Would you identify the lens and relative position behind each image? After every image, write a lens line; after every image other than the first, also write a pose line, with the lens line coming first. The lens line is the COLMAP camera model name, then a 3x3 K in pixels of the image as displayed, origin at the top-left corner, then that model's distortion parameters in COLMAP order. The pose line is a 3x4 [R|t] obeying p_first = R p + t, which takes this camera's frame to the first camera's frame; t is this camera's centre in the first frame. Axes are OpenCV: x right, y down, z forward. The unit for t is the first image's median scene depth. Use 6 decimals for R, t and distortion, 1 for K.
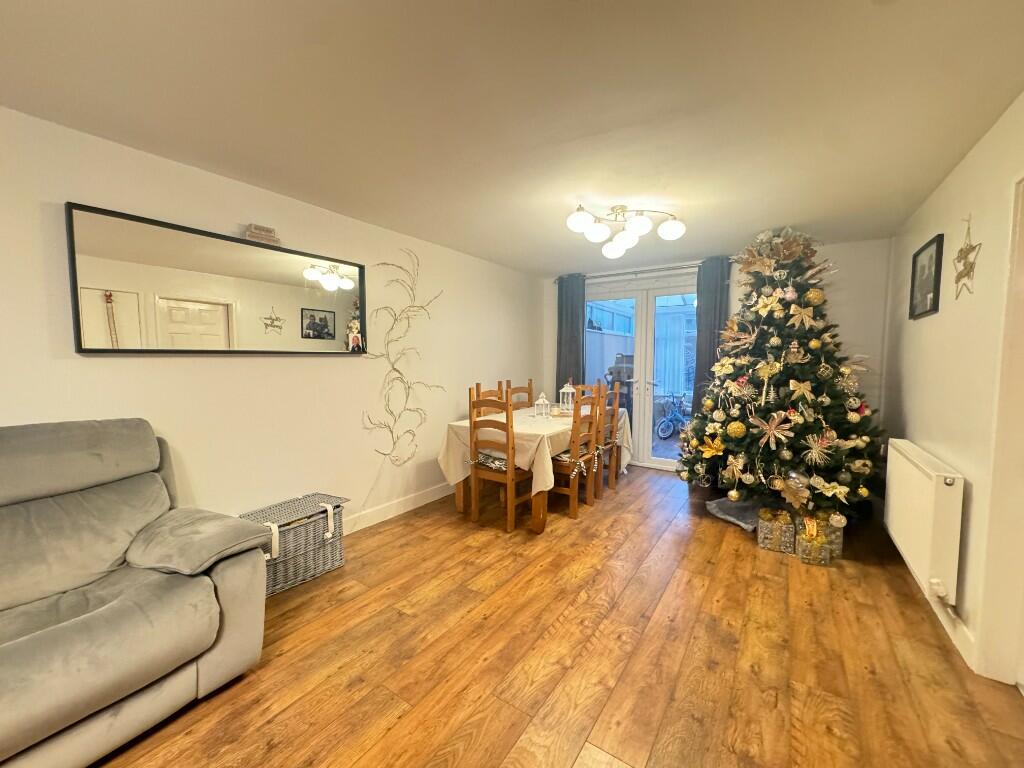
lens RADIAL K [[407.6, 0, 512.0], [0, 407.6, 384.0], [0, 0, 1]] dist [-0.002130, 0.000207]
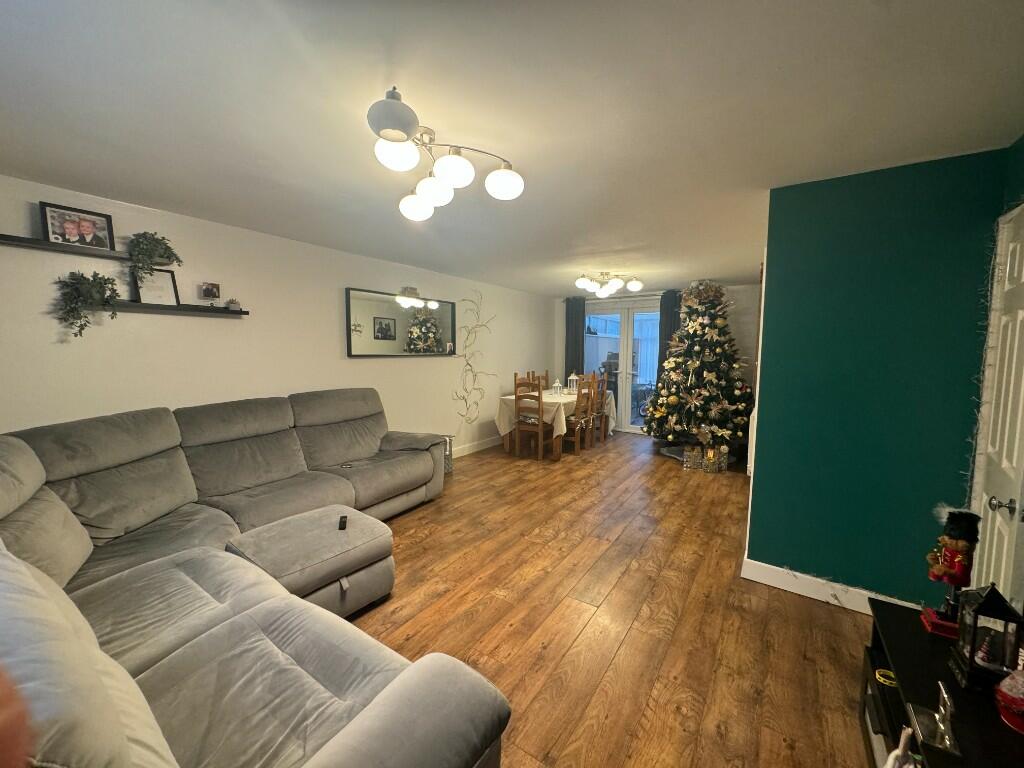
lens RADIAL K [[407.6, 0, 512.0], [0, 407.6, 384.0], [0, 0, 1]] dist [-0.002130, 0.000207]
pose [[0.999985, 0.004100, 0.003747, -0.127500], [-0.004170, 0.999815, 0.018758, 0.014060], [-0.003670, -0.018773, 0.999817, -0.680463]]
